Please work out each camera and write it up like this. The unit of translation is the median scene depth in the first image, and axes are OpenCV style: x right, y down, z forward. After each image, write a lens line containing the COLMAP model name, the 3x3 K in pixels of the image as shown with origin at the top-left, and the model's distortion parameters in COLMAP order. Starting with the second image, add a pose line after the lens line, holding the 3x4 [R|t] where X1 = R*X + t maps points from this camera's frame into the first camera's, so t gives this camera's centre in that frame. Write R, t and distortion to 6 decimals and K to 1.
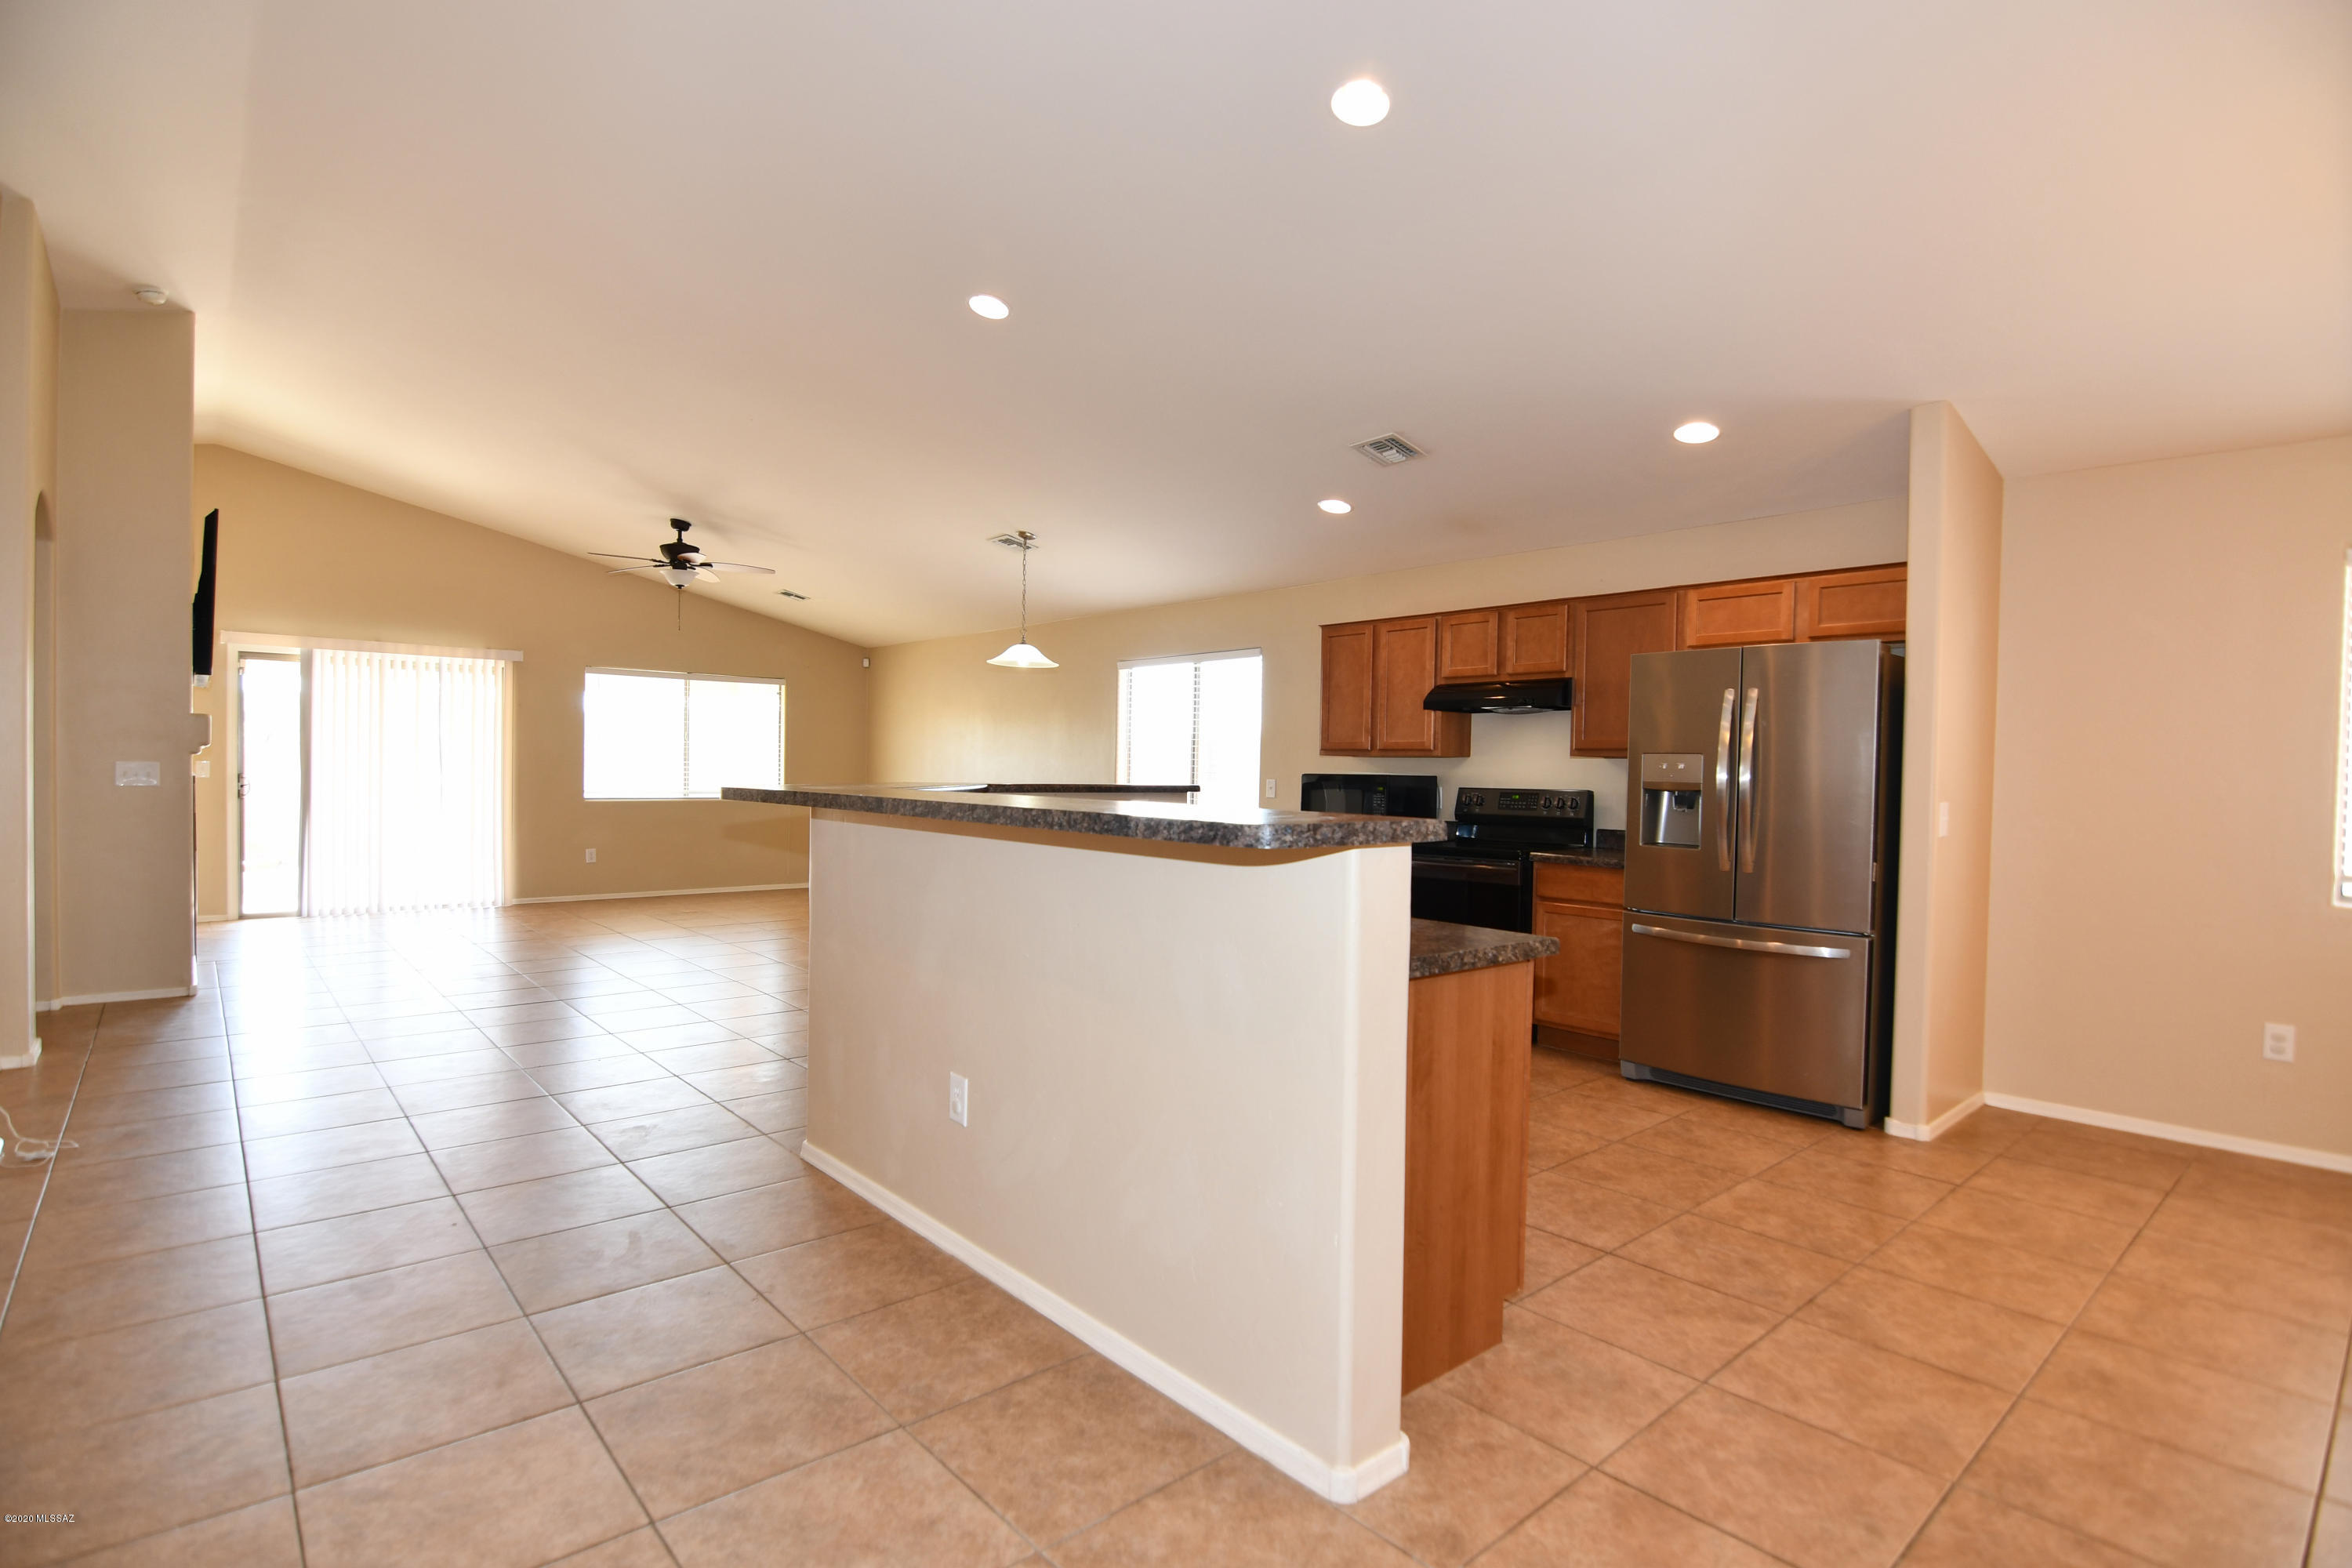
lens RADIAL K [[1136.5, 0, 1165.0], [0, 1136.5, 795.4], [0, 0, 1]] dist [-0.000968, -0.014863]
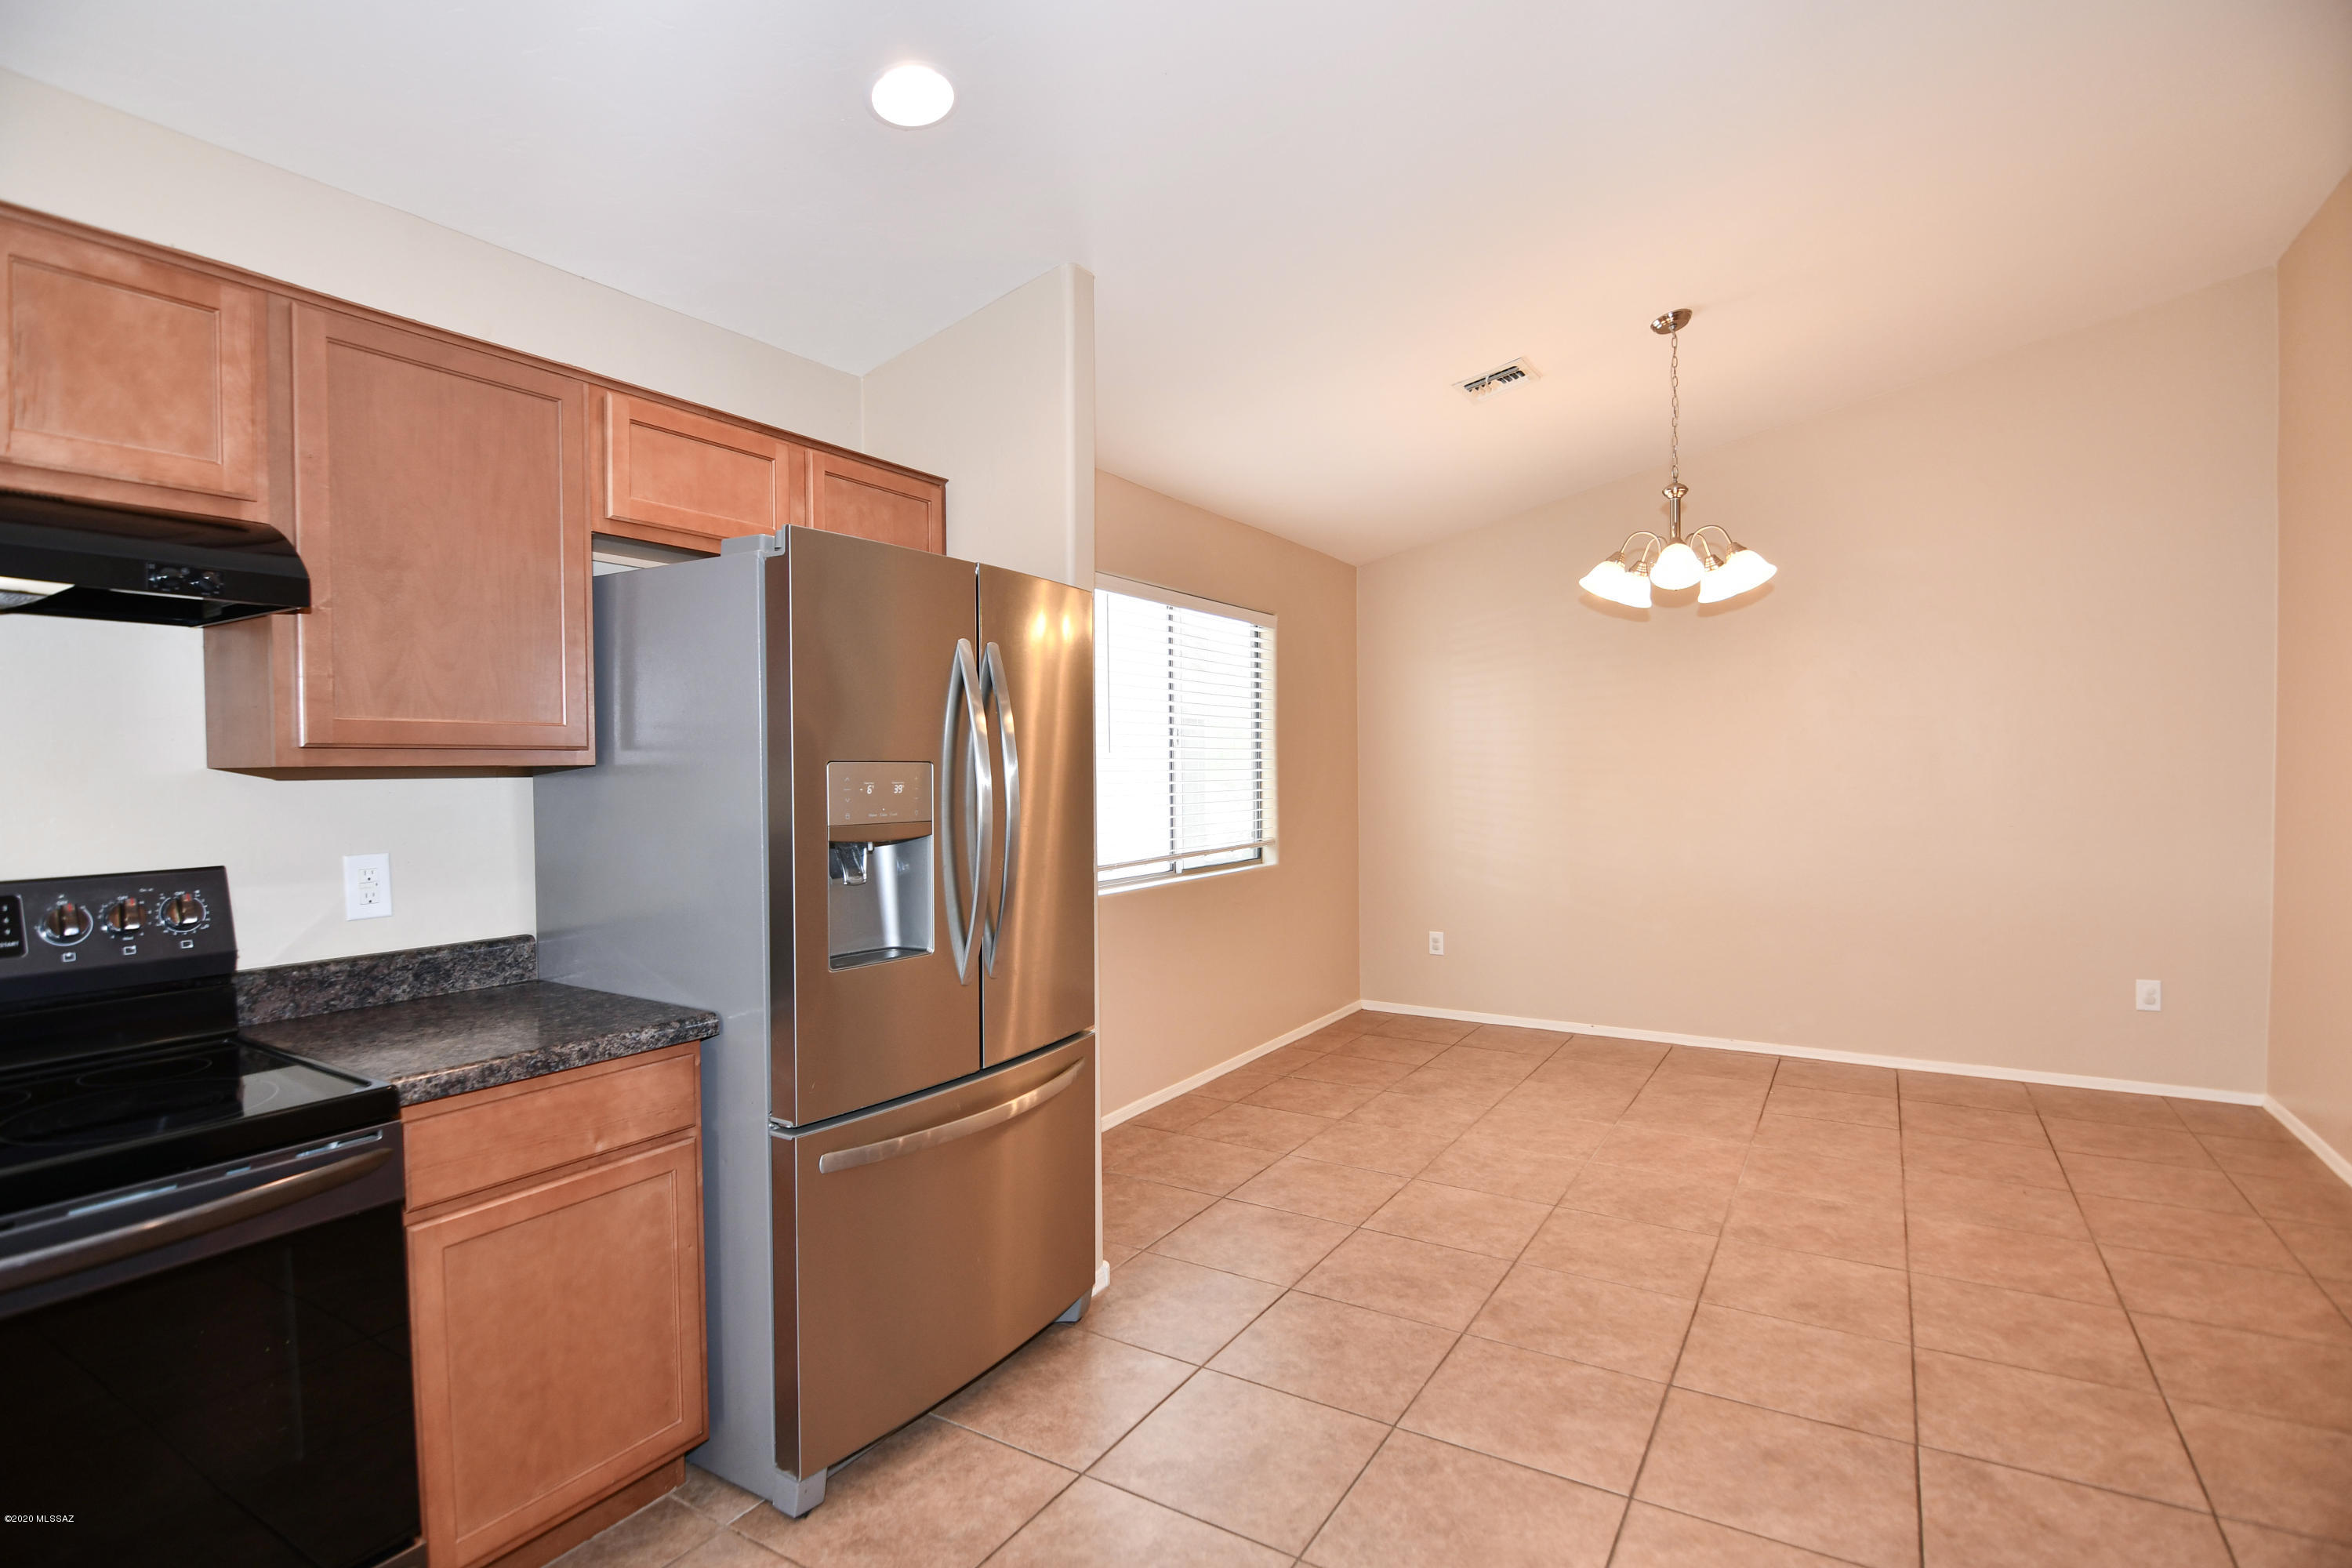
lens RADIAL K [[1140.7, 0, 1166.2], [0, 1140.7, 796.3], [0, 0, 1]] dist [-0.004405, -0.011724]
pose [[-0.293044, -0.038685, 0.955316, -0.027476], [0.025642, 0.998504, 0.048299, -0.031552], [-0.955755, 0.038650, -0.291614, 0.767603]]
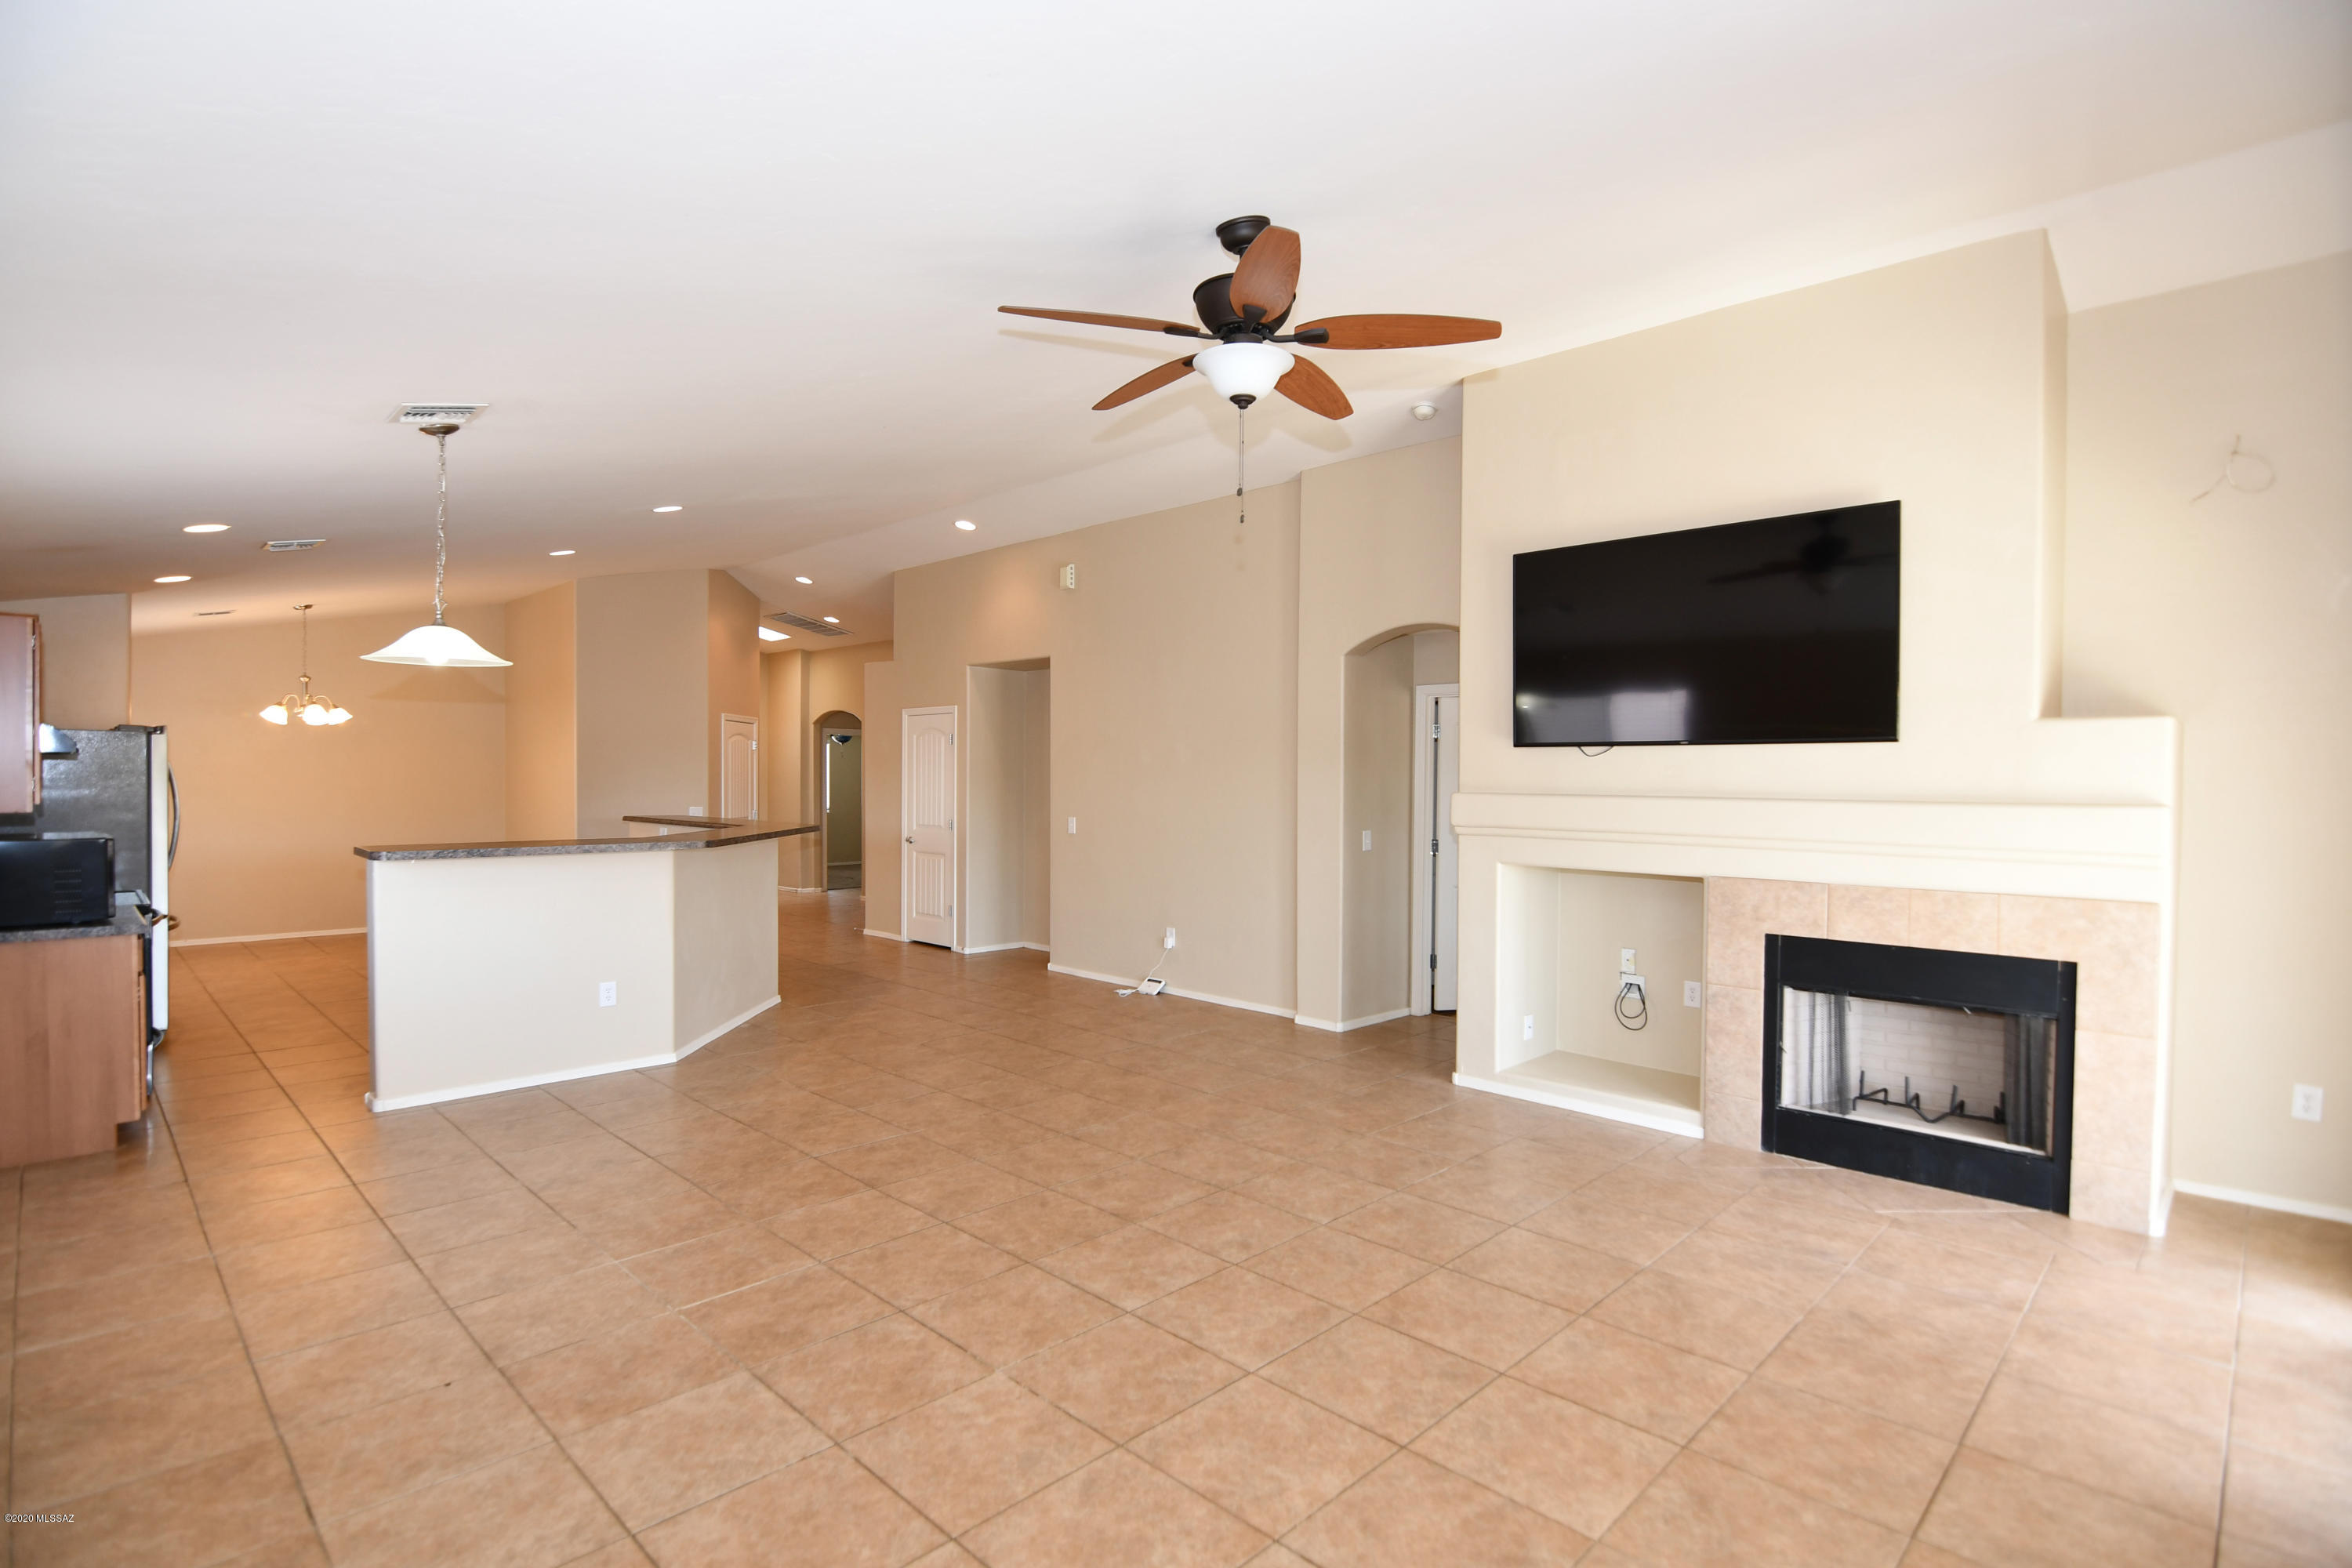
lens RADIAL K [[1139.1, 0, 1166.3], [0, 1139.1, 793.5], [0, 0, 1]] dist [-0.002204, -0.013403]
pose [[-0.997038, -0.024377, -0.072939, -0.515335], [-0.027136, 0.998944, 0.037073, -0.096439], [0.071959, 0.038943, -0.996647, 1.859572]]
